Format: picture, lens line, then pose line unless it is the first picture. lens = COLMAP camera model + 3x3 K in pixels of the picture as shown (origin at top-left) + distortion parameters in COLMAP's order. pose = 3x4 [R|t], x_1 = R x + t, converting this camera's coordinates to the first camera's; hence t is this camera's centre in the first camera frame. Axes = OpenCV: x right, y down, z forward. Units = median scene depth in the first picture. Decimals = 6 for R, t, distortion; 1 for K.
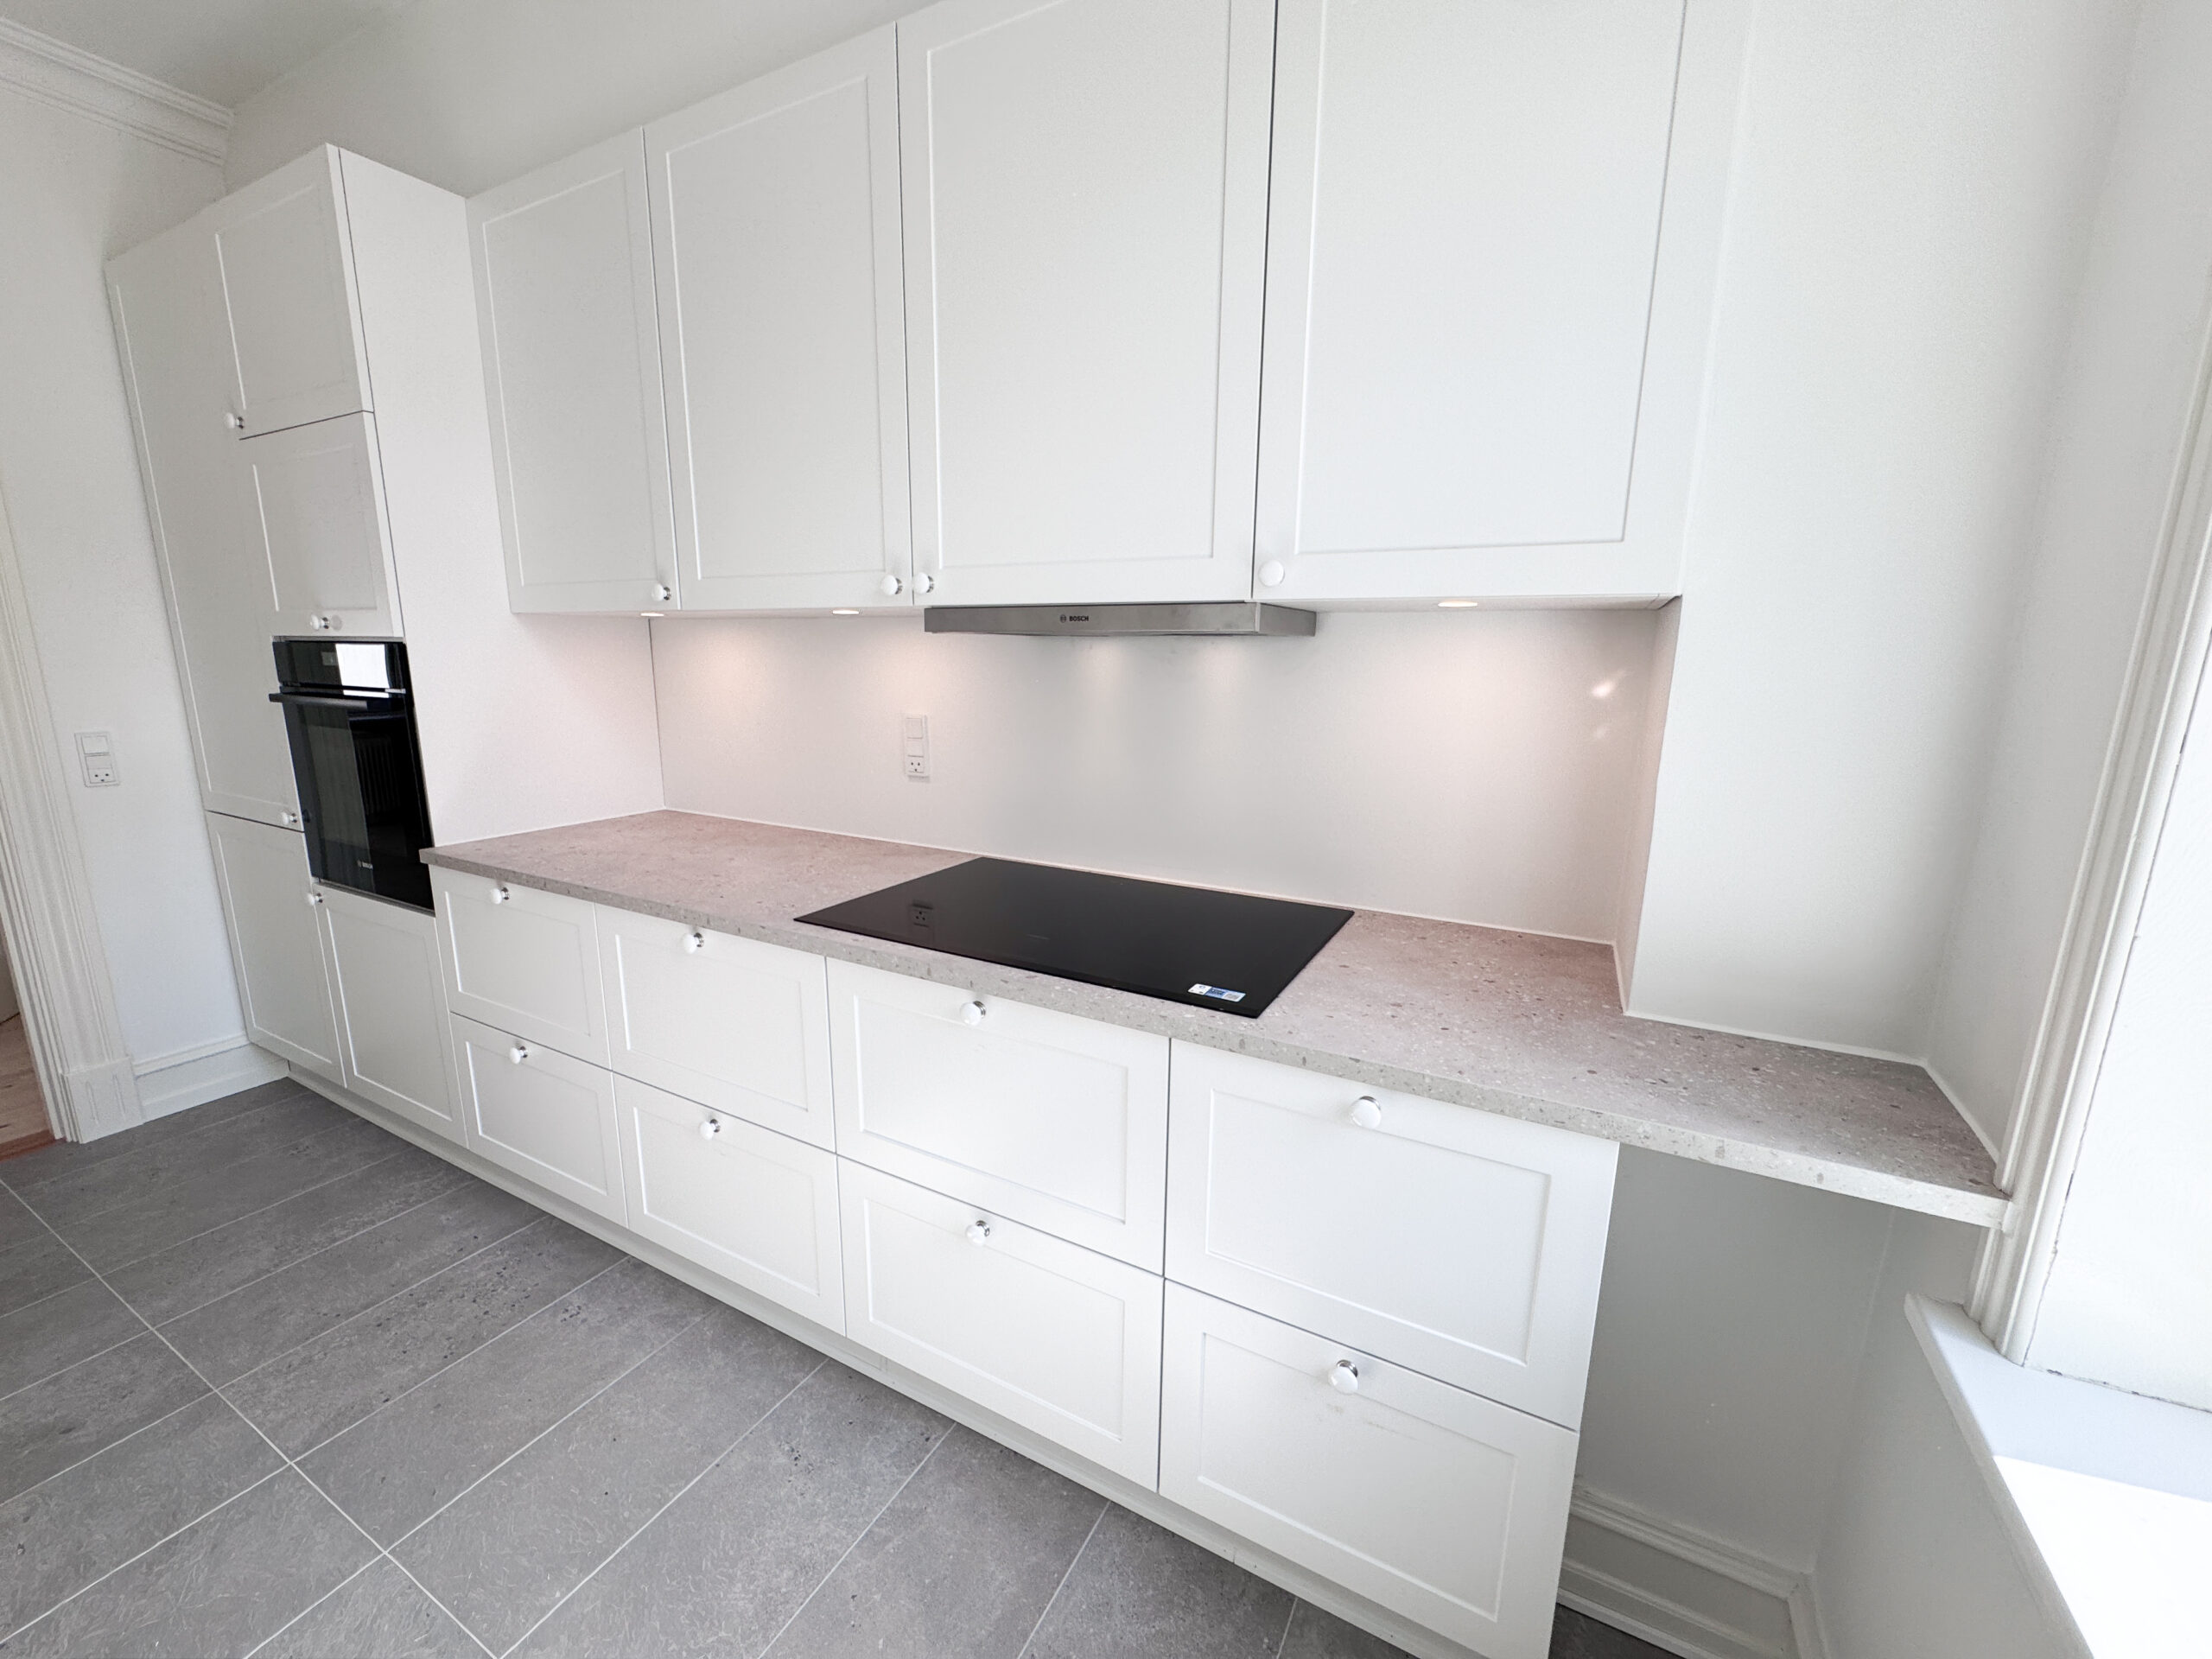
lens RADIAL K [[885.5, 0, 1106.0], [0, 885.5, 829.5], [0, 0, 1]] dist [0.001311, -0.003075]
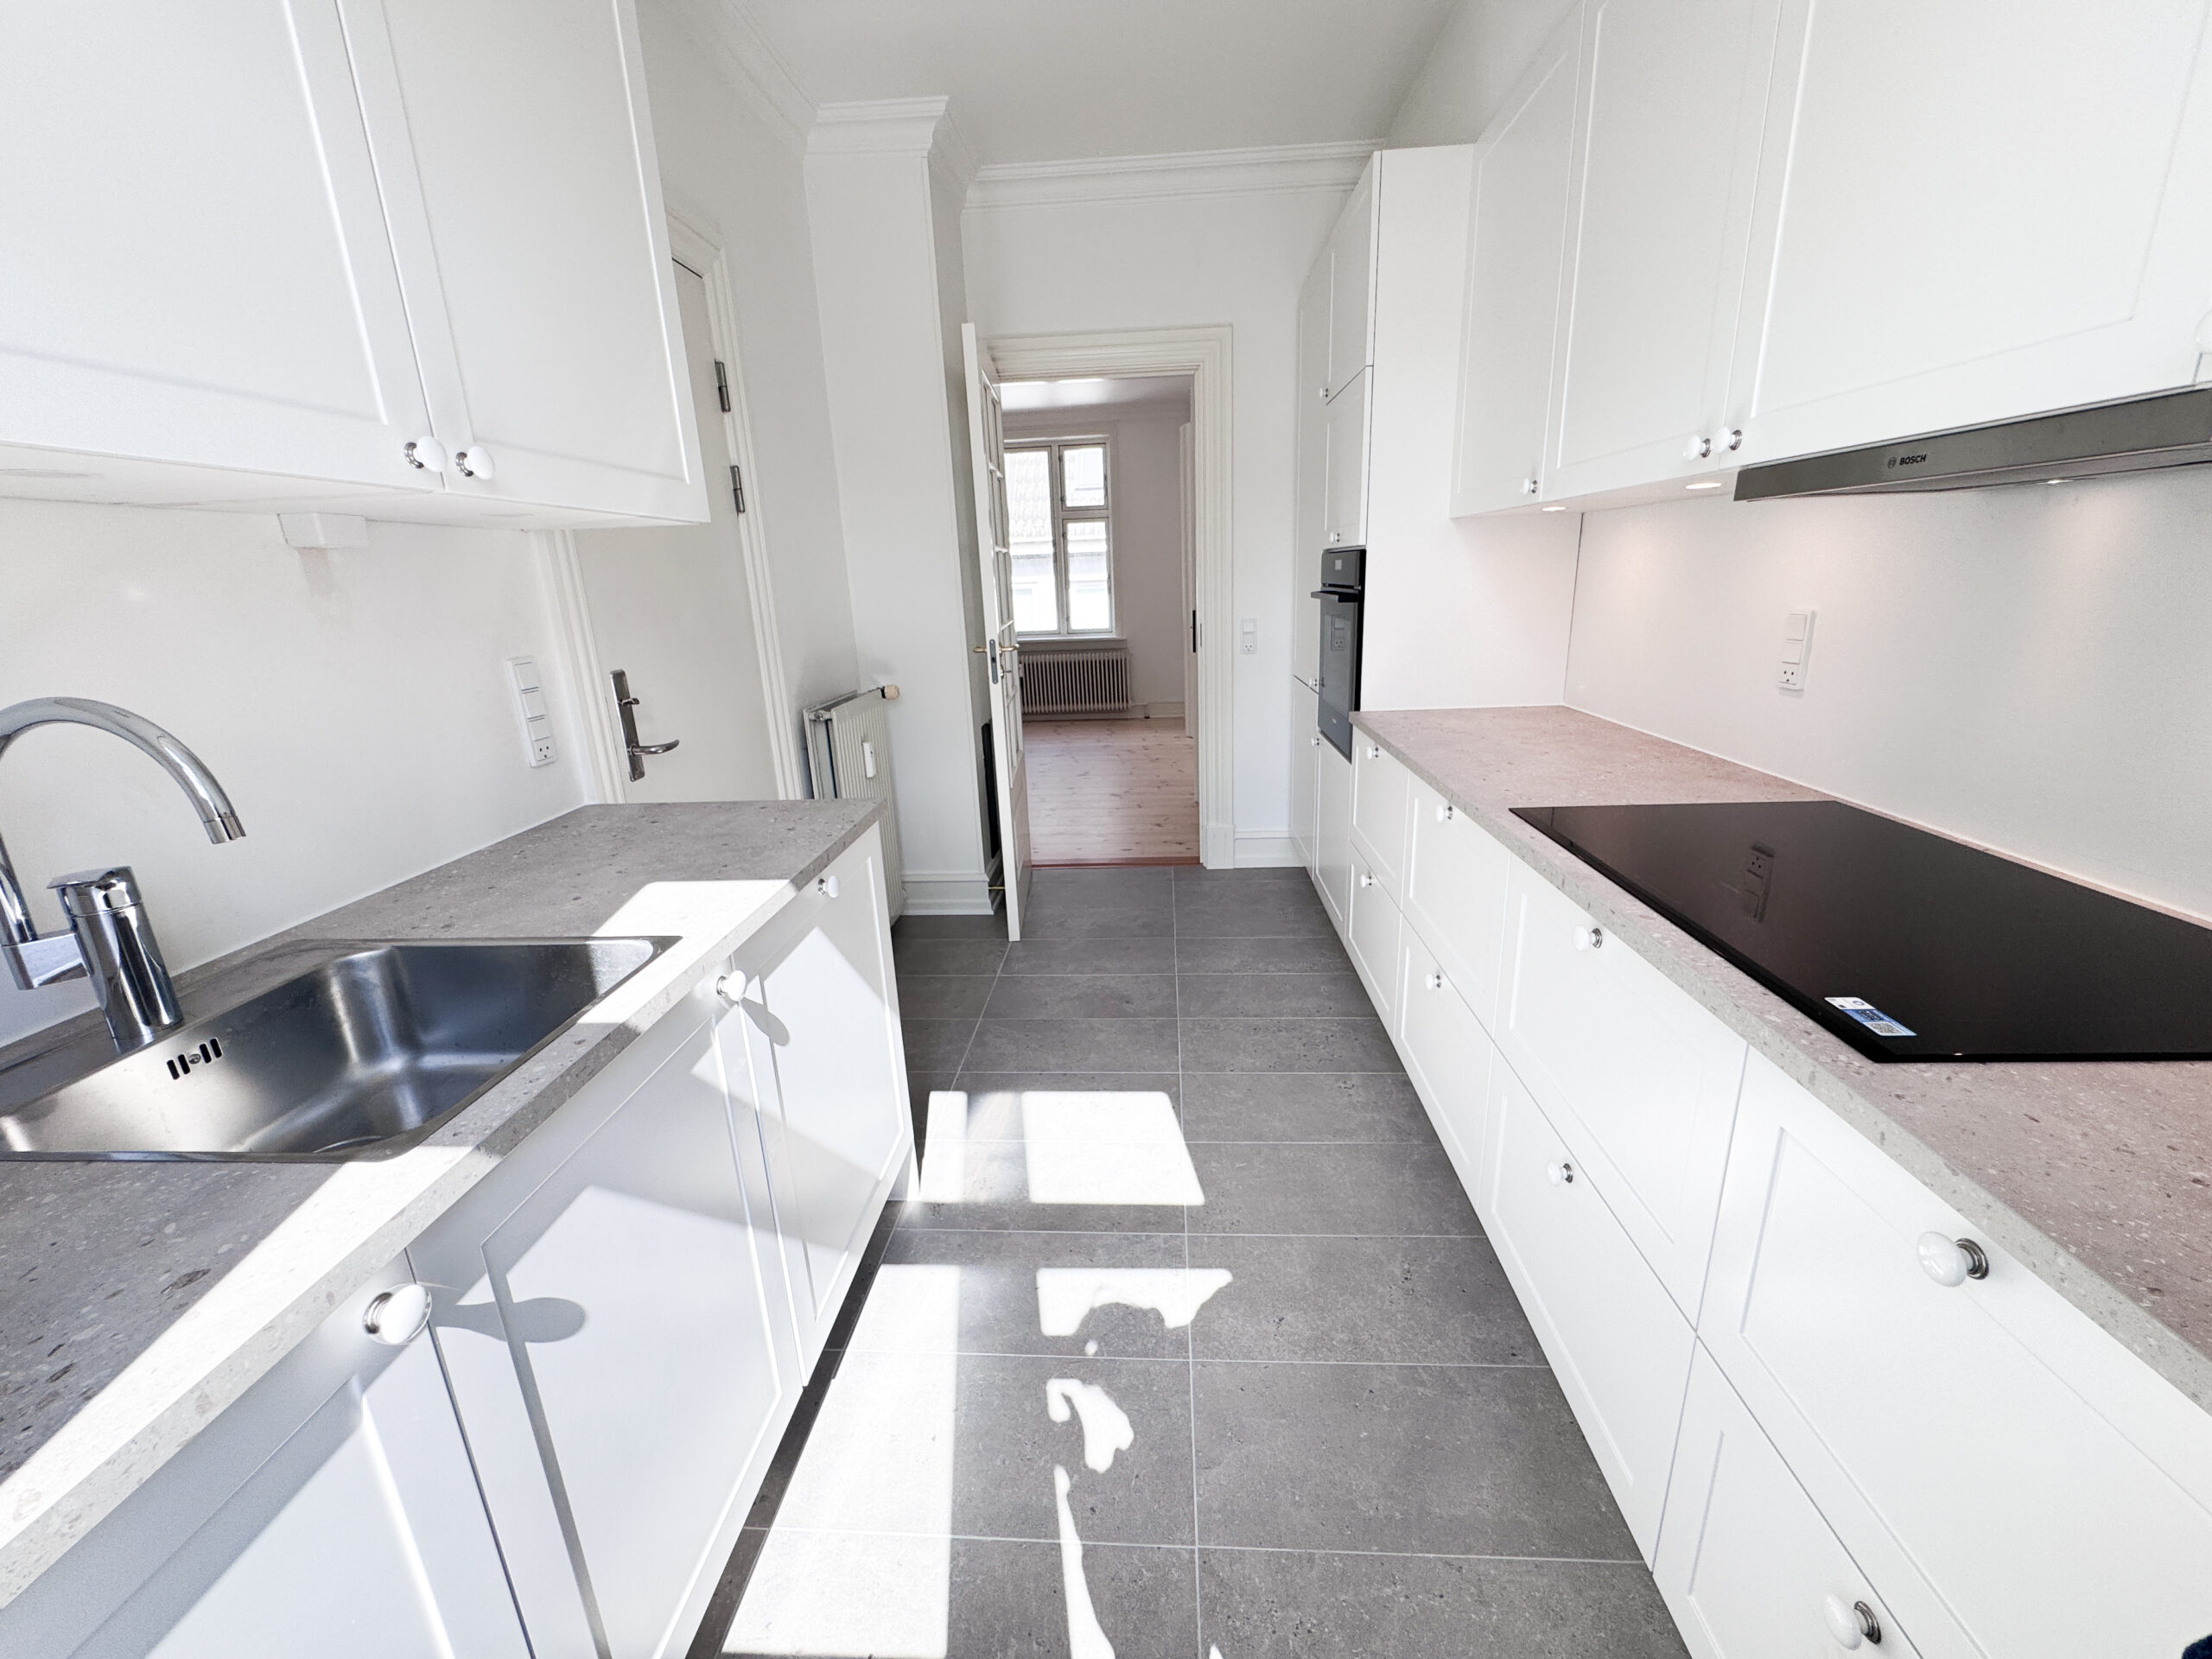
lens RADIAL K [[885.5, 0, 1106.0], [0, 885.5, 829.5], [0, 0, 1]] dist [0.001311, -0.003075]
pose [[0.421740, 0.226198, -0.878049, 0.290554], [-0.138529, 0.973088, 0.184143, 0.001465], [0.896072, 0.043975, 0.441725, 0.114063]]
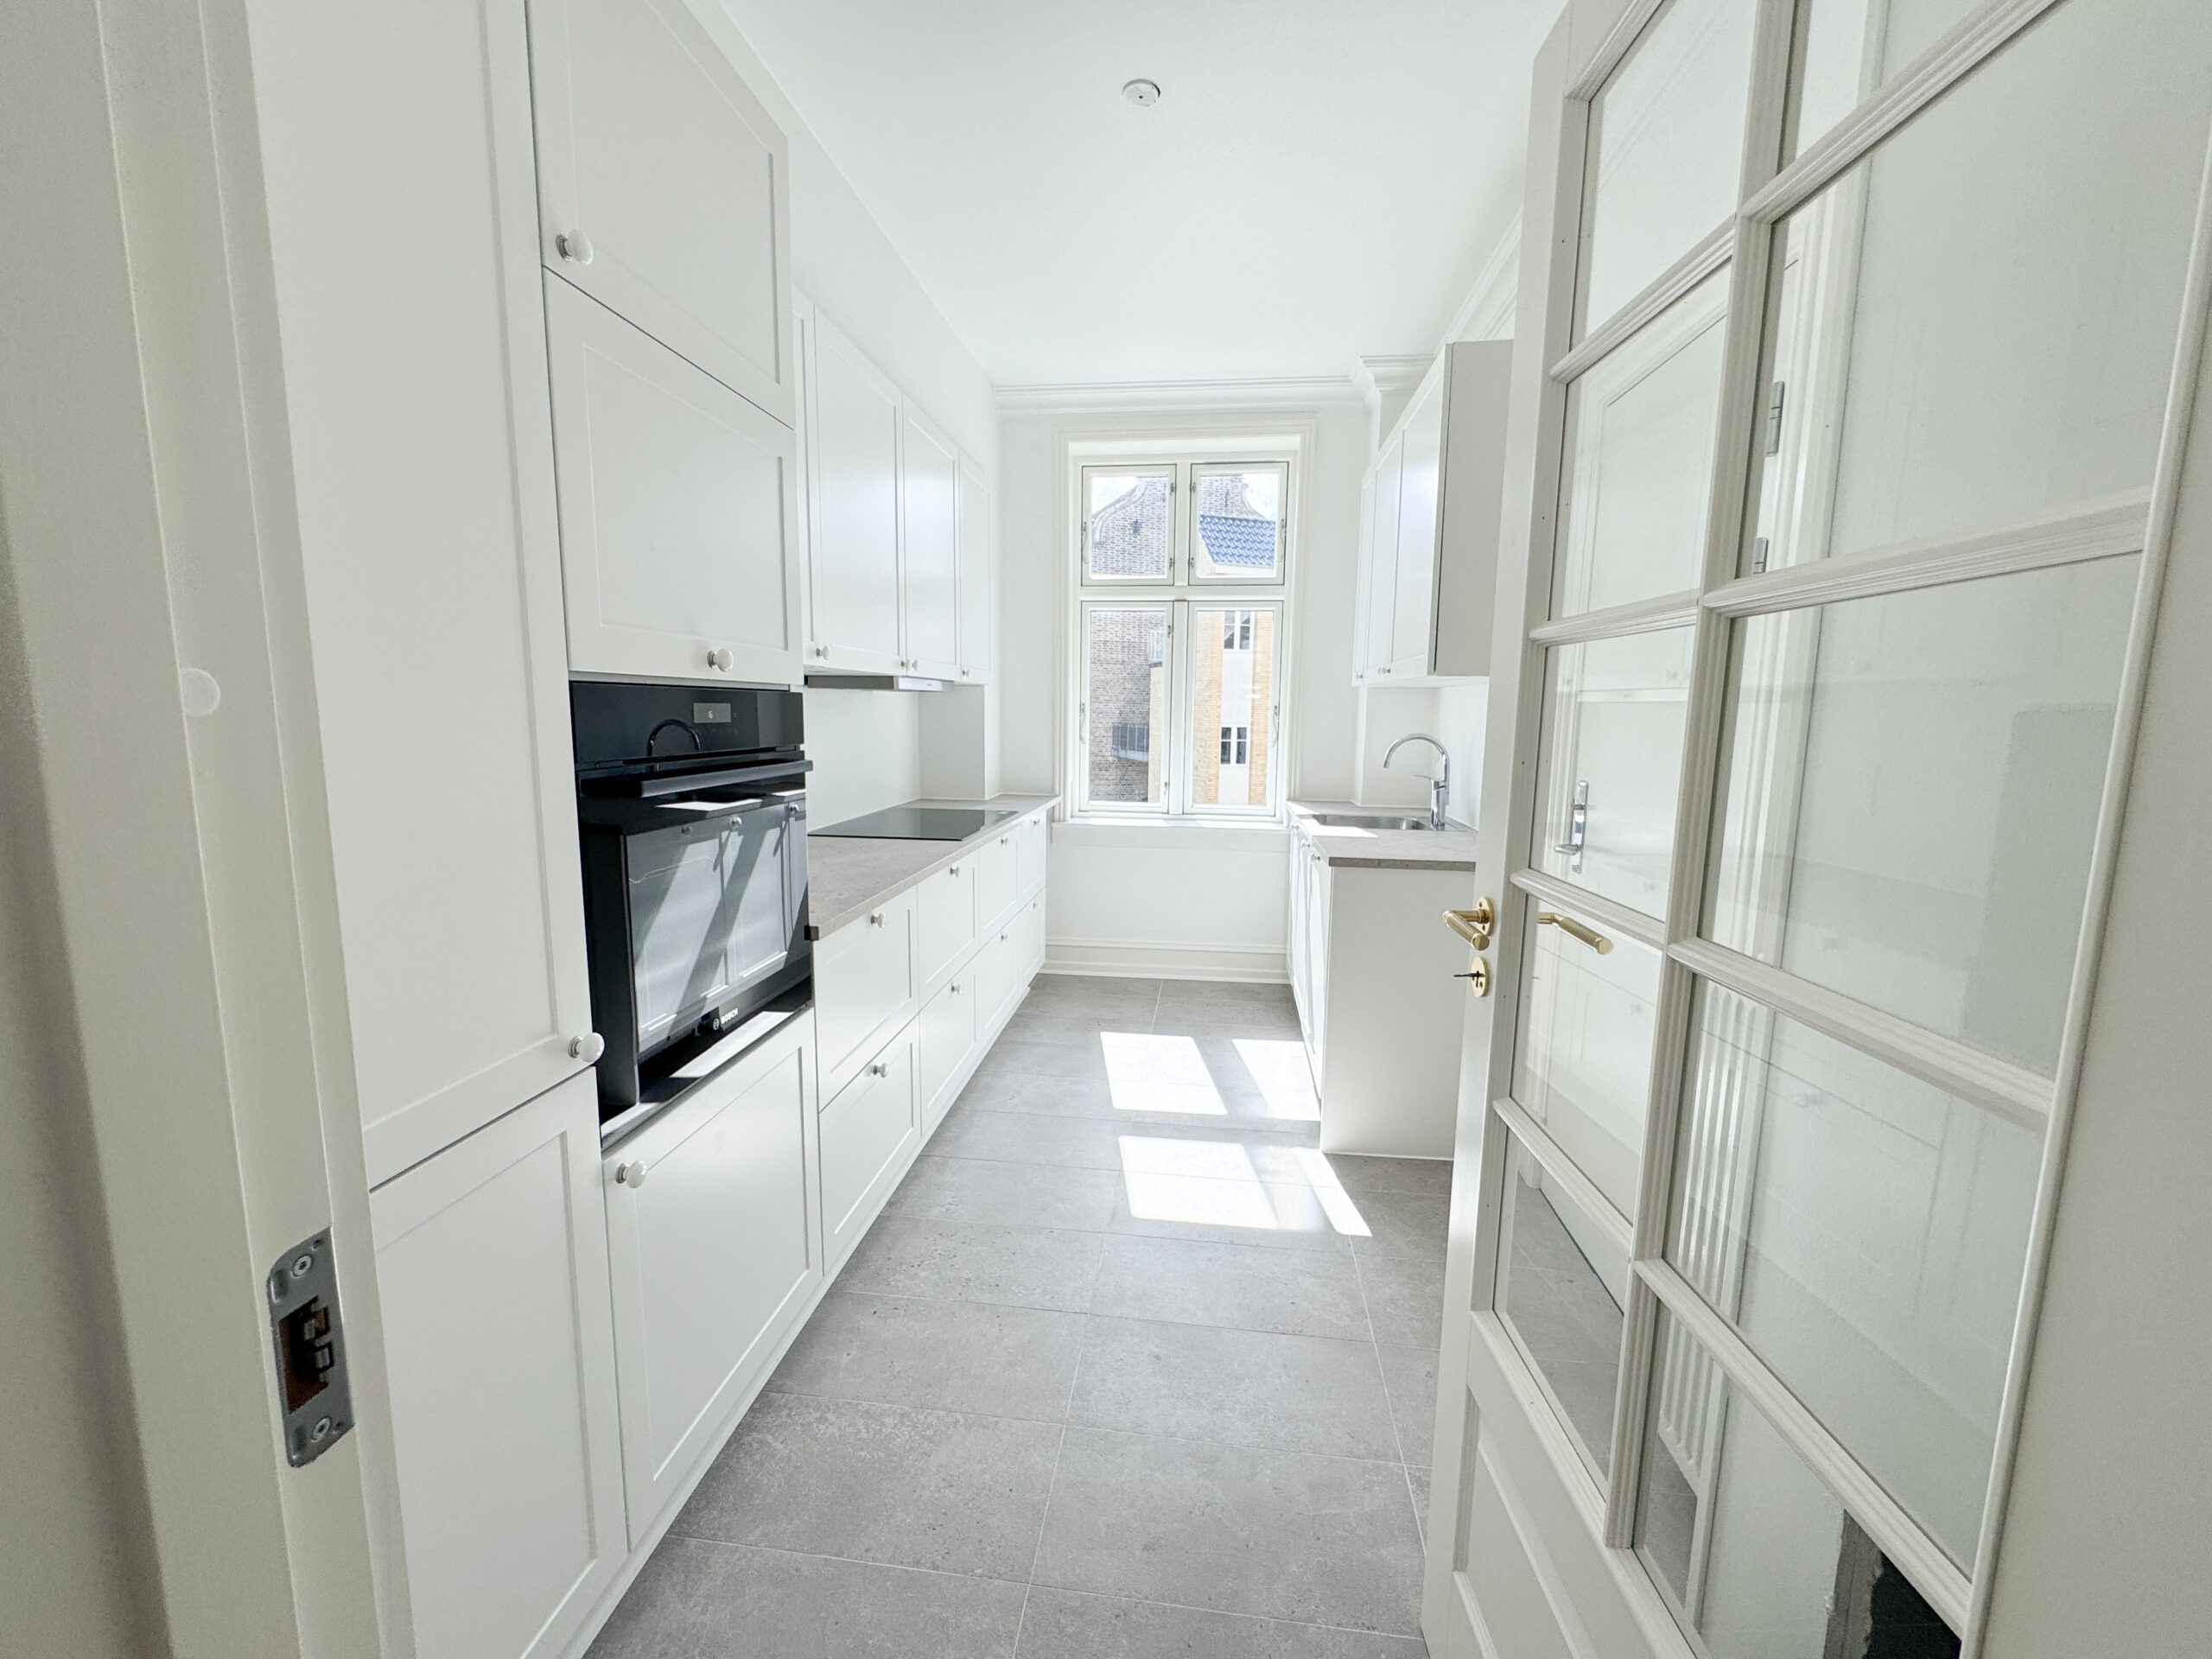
lens RADIAL K [[885.5, 0, 1106.0], [0, 885.5, 829.5], [0, 0, 1]] dist [0.001311, -0.003075]
pose [[-0.348042, -0.158549, 0.923975, -1.835979], [0.162046, 0.960585, 0.225870, -0.241979], [-0.923368, 0.228339, -0.308632, 1.089323]]
